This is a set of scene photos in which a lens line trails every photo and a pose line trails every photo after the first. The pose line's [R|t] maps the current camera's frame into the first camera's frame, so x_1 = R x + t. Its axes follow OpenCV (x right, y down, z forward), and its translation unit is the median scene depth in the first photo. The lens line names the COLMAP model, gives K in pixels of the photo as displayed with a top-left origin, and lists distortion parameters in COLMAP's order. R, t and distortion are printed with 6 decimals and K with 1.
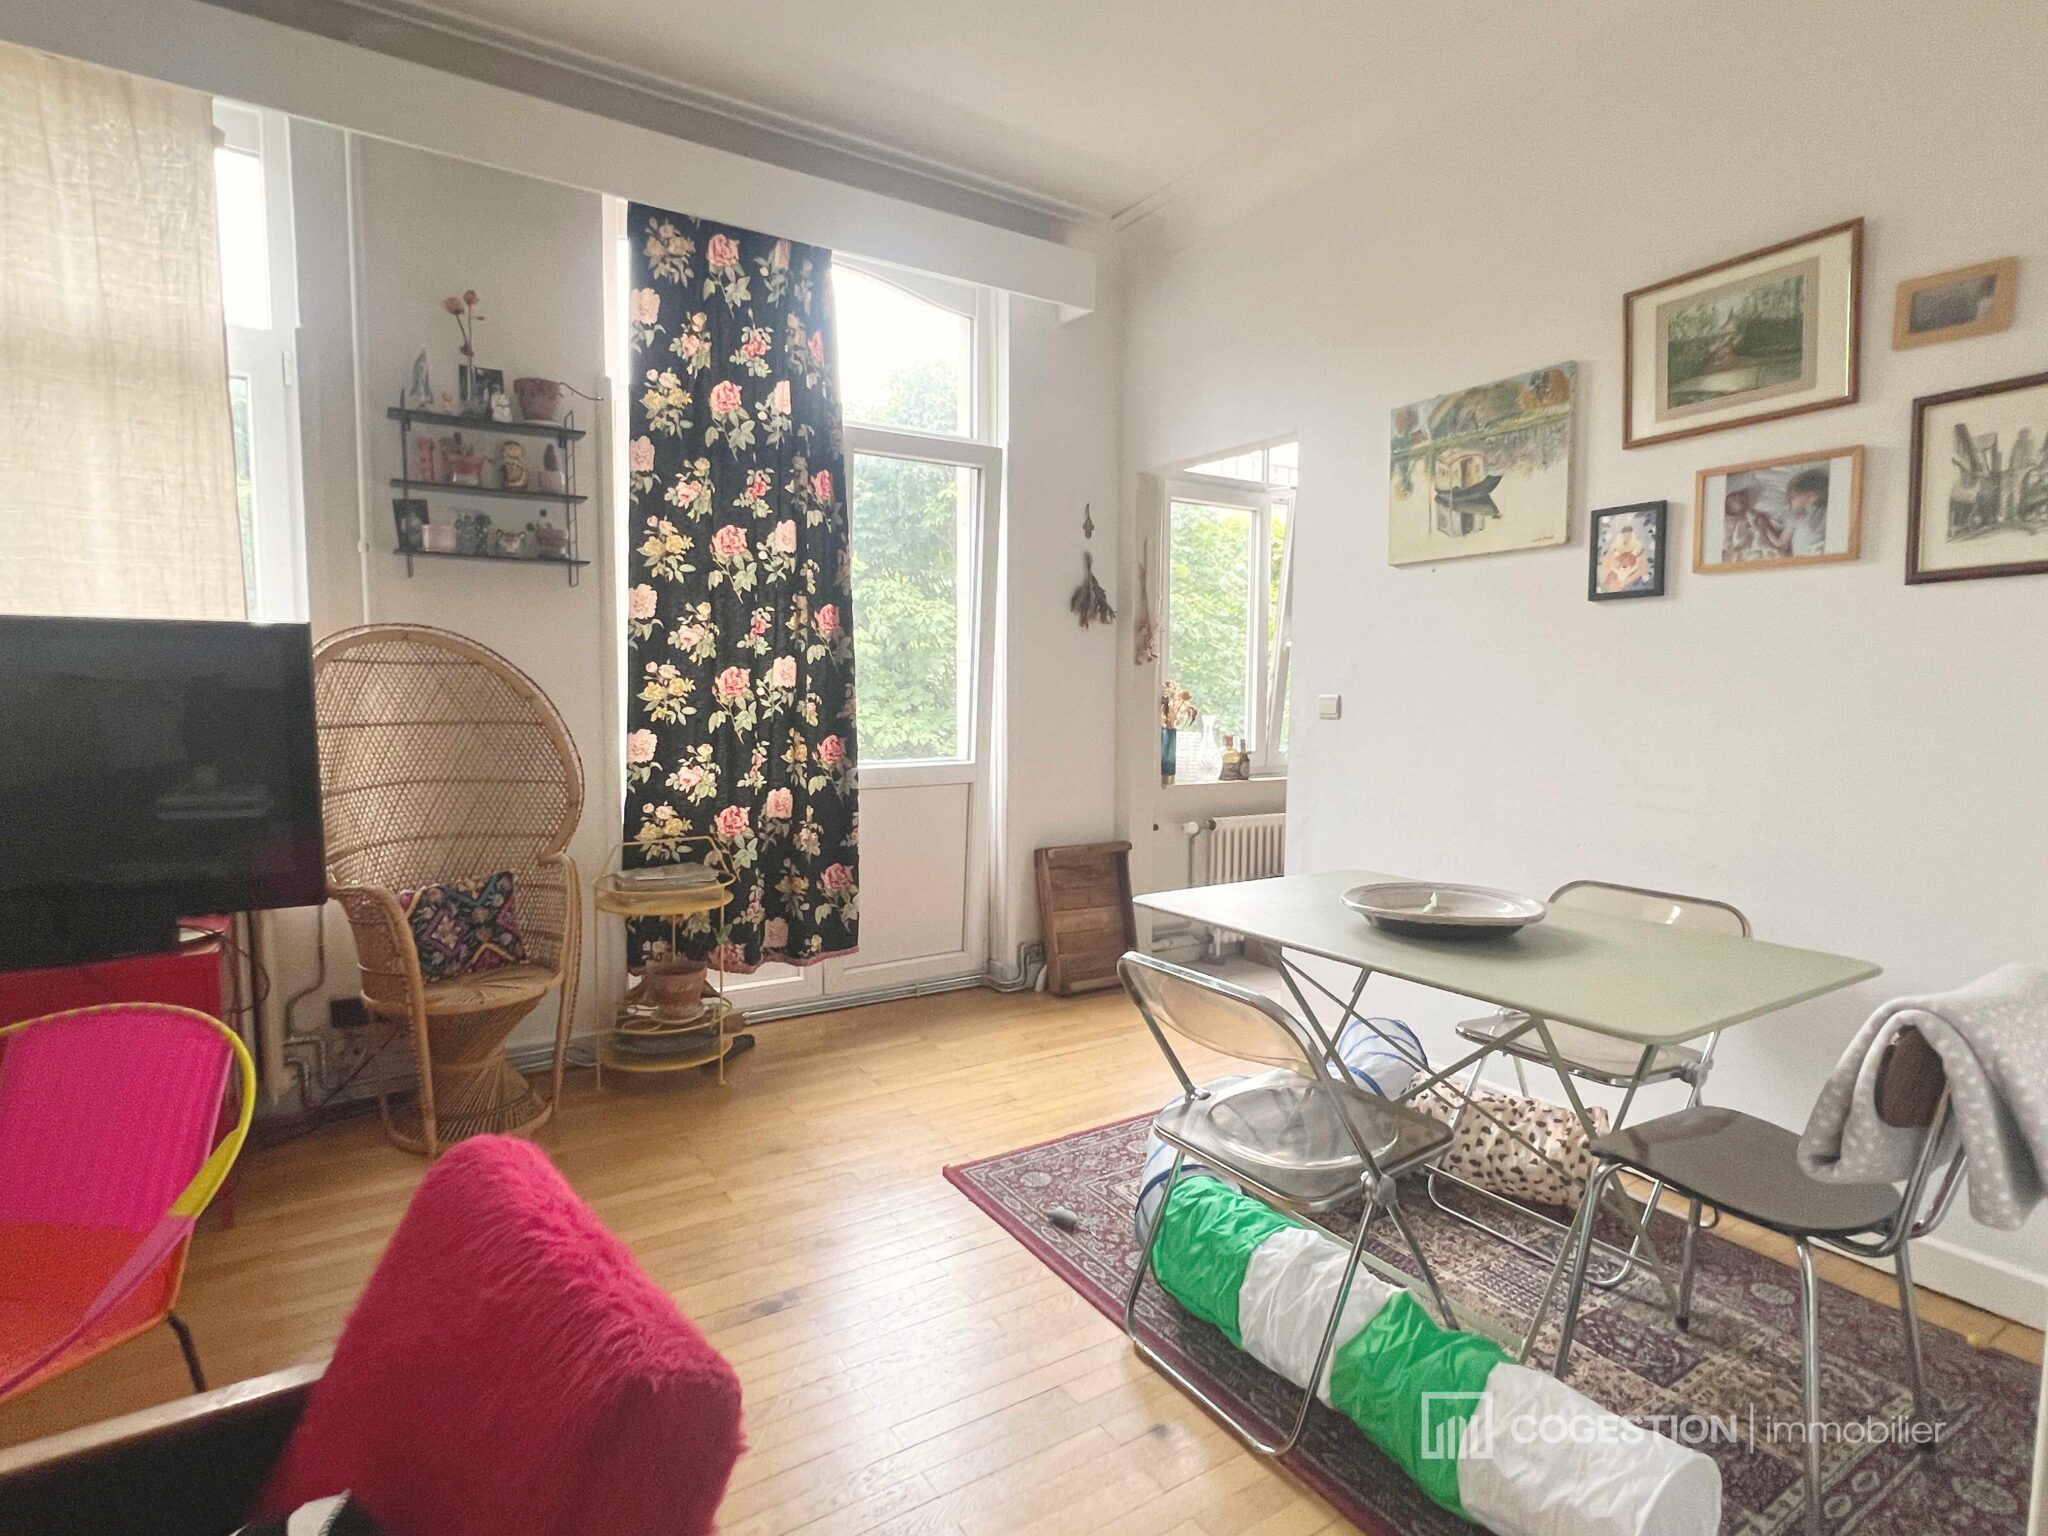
lens RADIAL K [[1042.8, 0, 1012.1], [0, 1042.8, 763.0], [0, 0, 1]] dist [-0.003673, -0.002076]
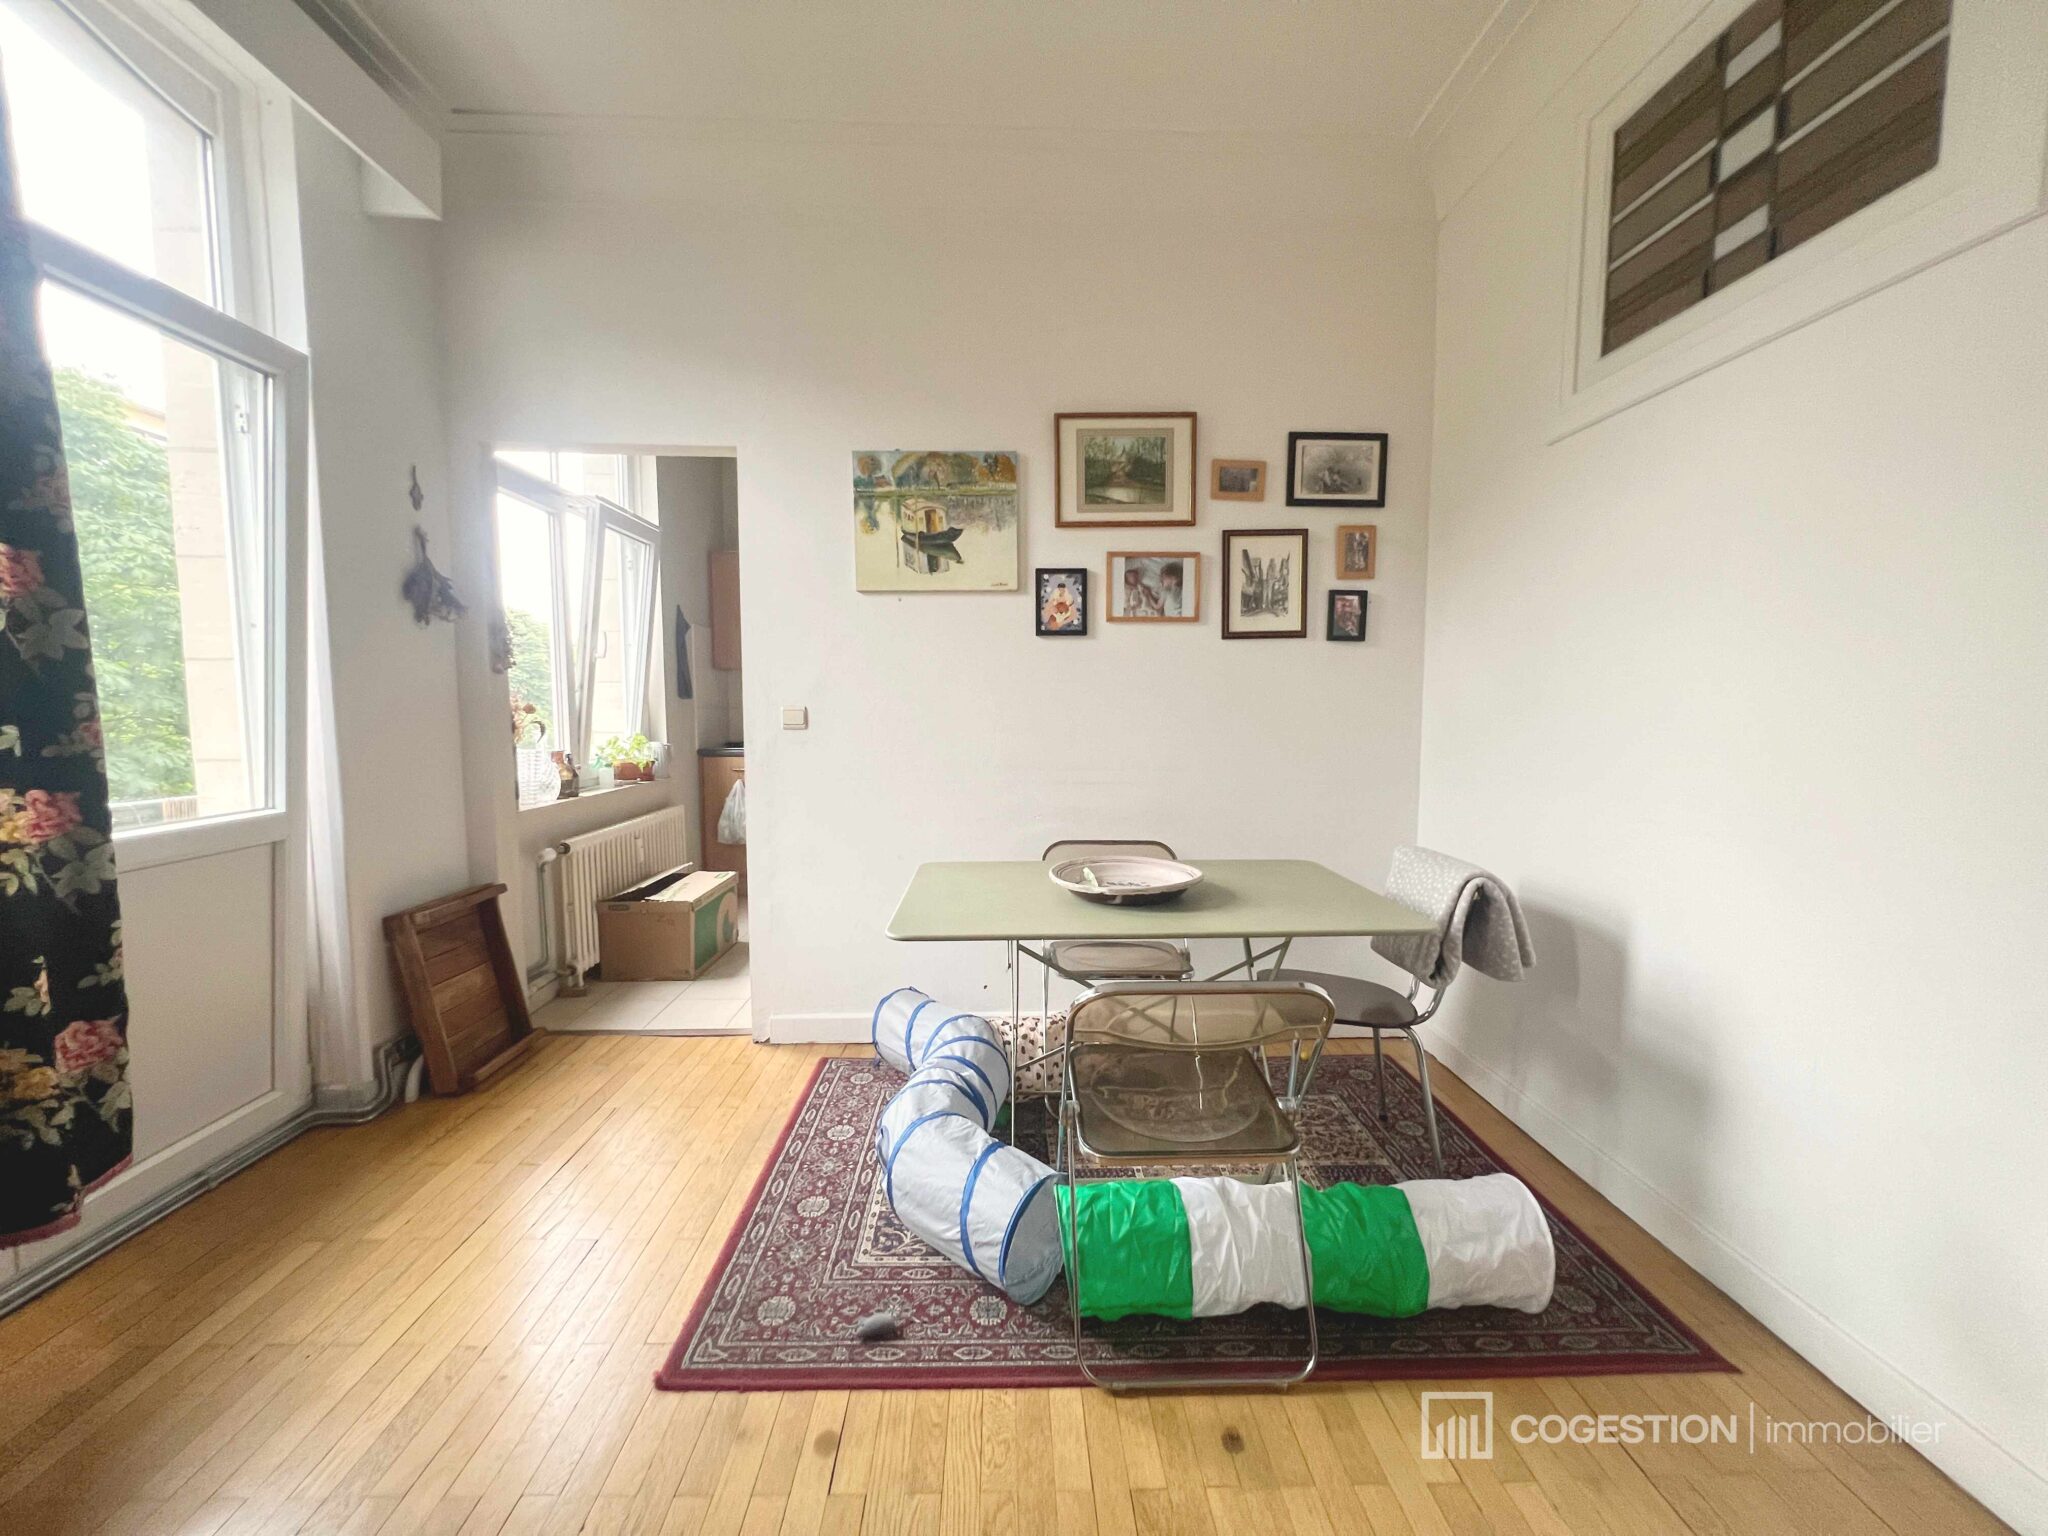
lens RADIAL K [[819.1, 0, 1022.8], [0, 819.1, 763.1], [0, 0, 1]] dist [-0.002537, 0.000463]
pose [[0.507449, -0.068150, 0.858983, -0.375410], [0.062427, 0.997156, 0.042233, -0.036046], [-0.859418, 0.032193, 0.510260, 0.474955]]
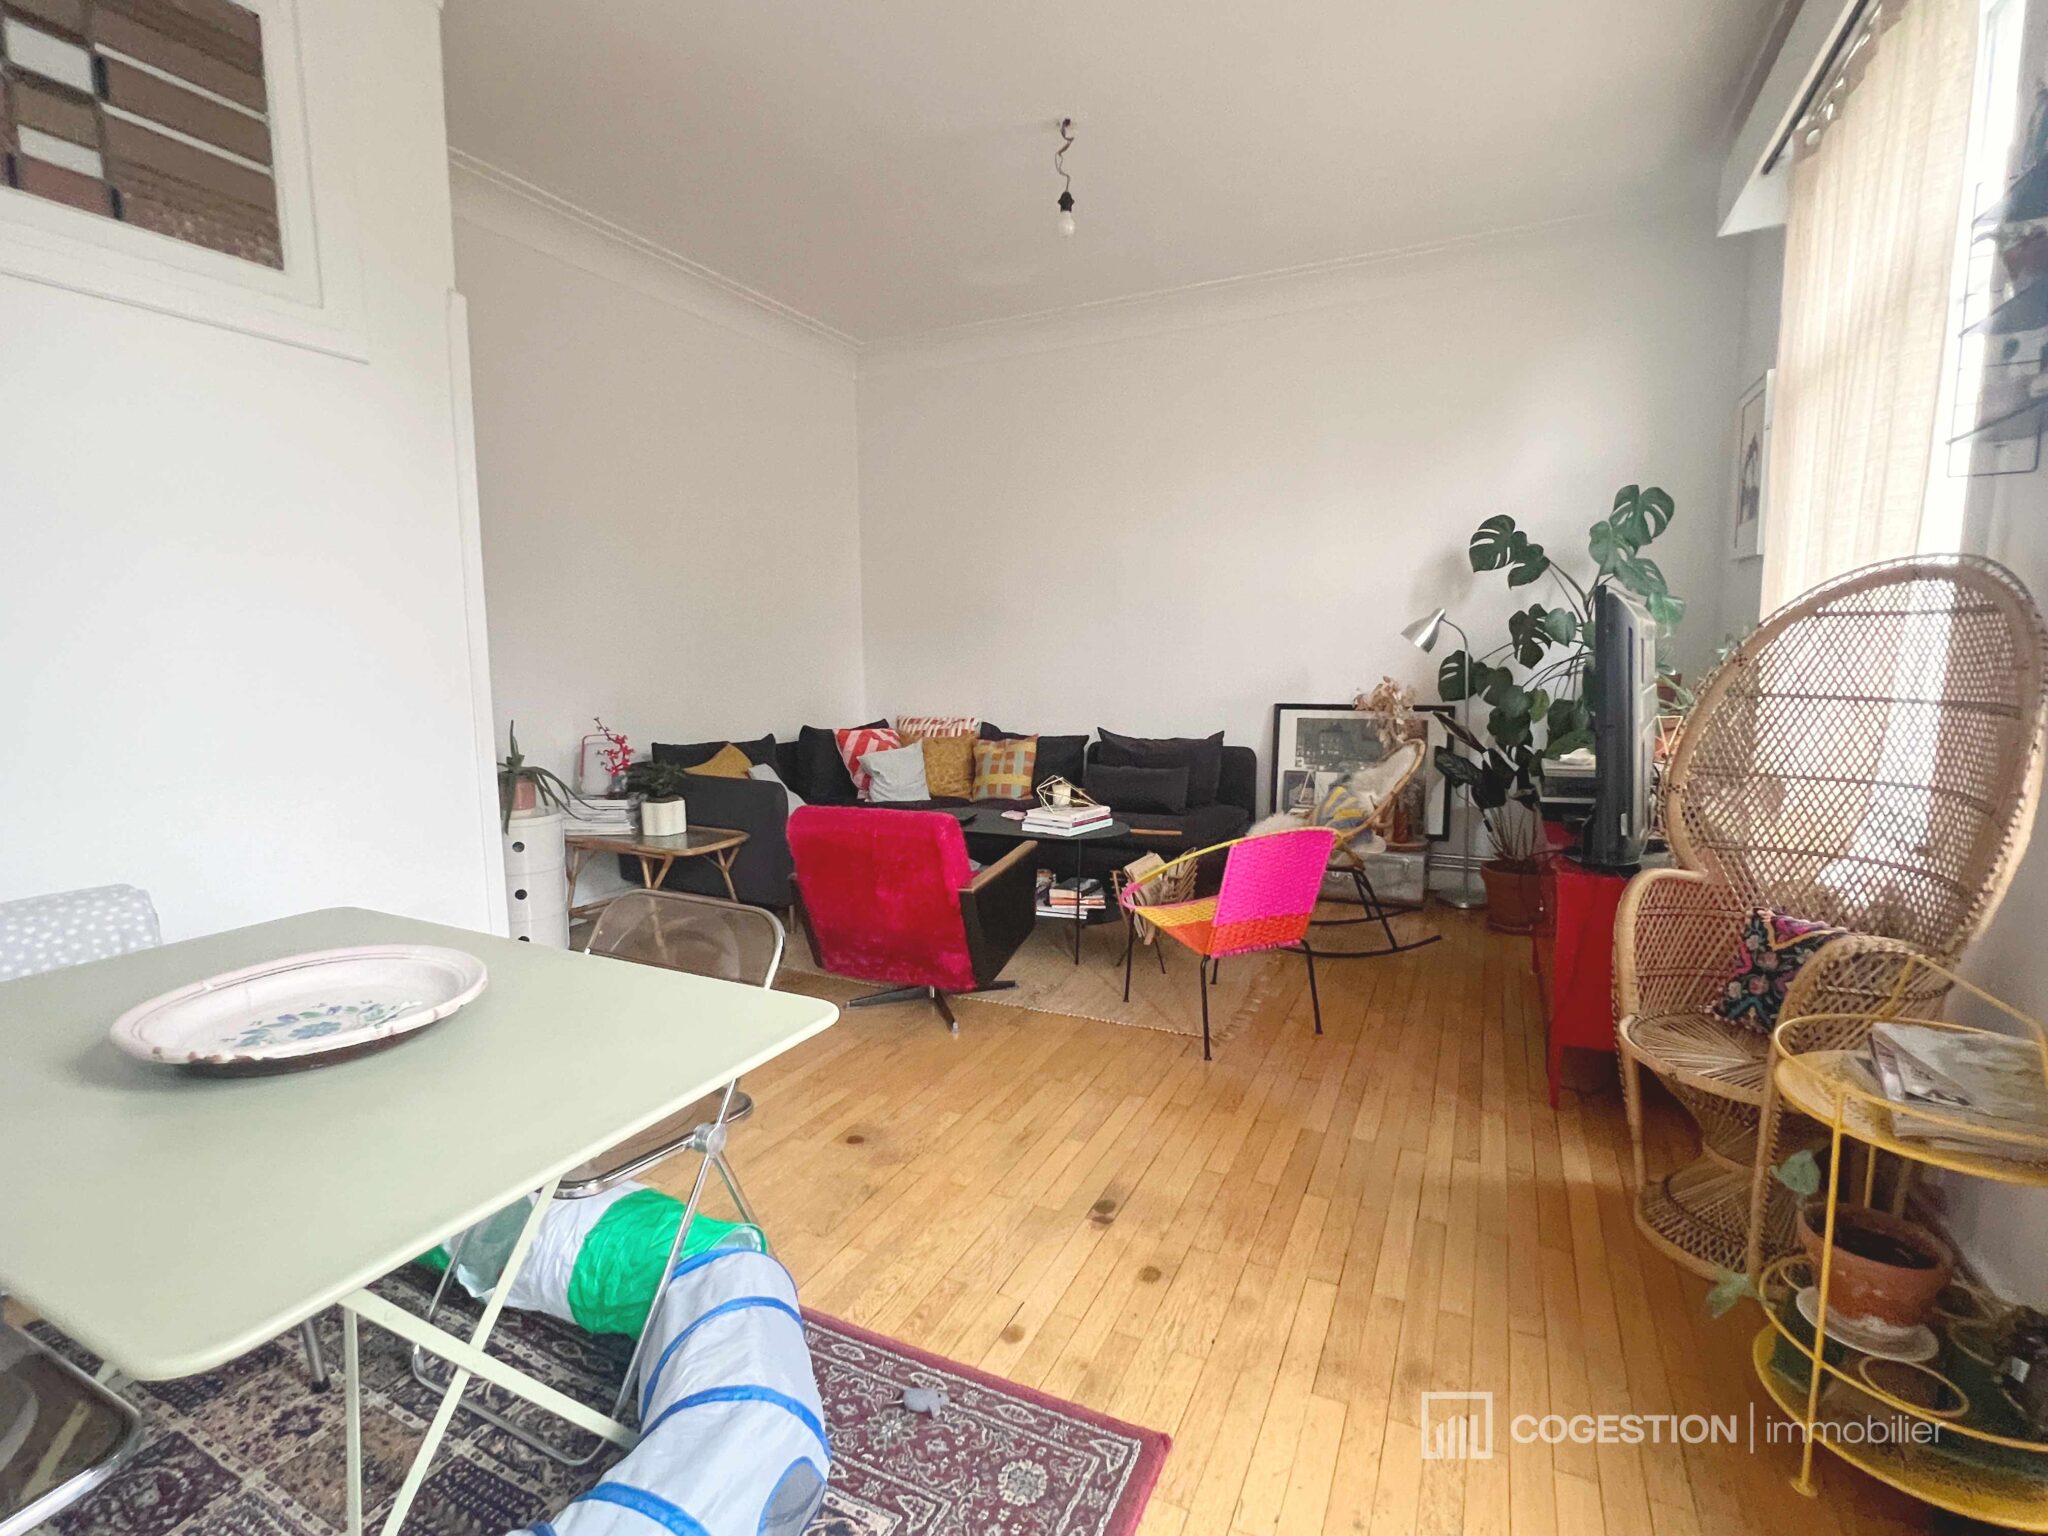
lens RADIAL K [[960.7, 0, 1026.1], [0, 960.7, 763.5], [0, 0, 1]] dist [-0.001166, -0.000361]
pose [[-0.849384, 0.069579, -0.523169, 0.262797], [-0.032046, 0.982644, 0.182714, -0.096310], [0.526802, 0.171960, -0.832412, 1.313836]]
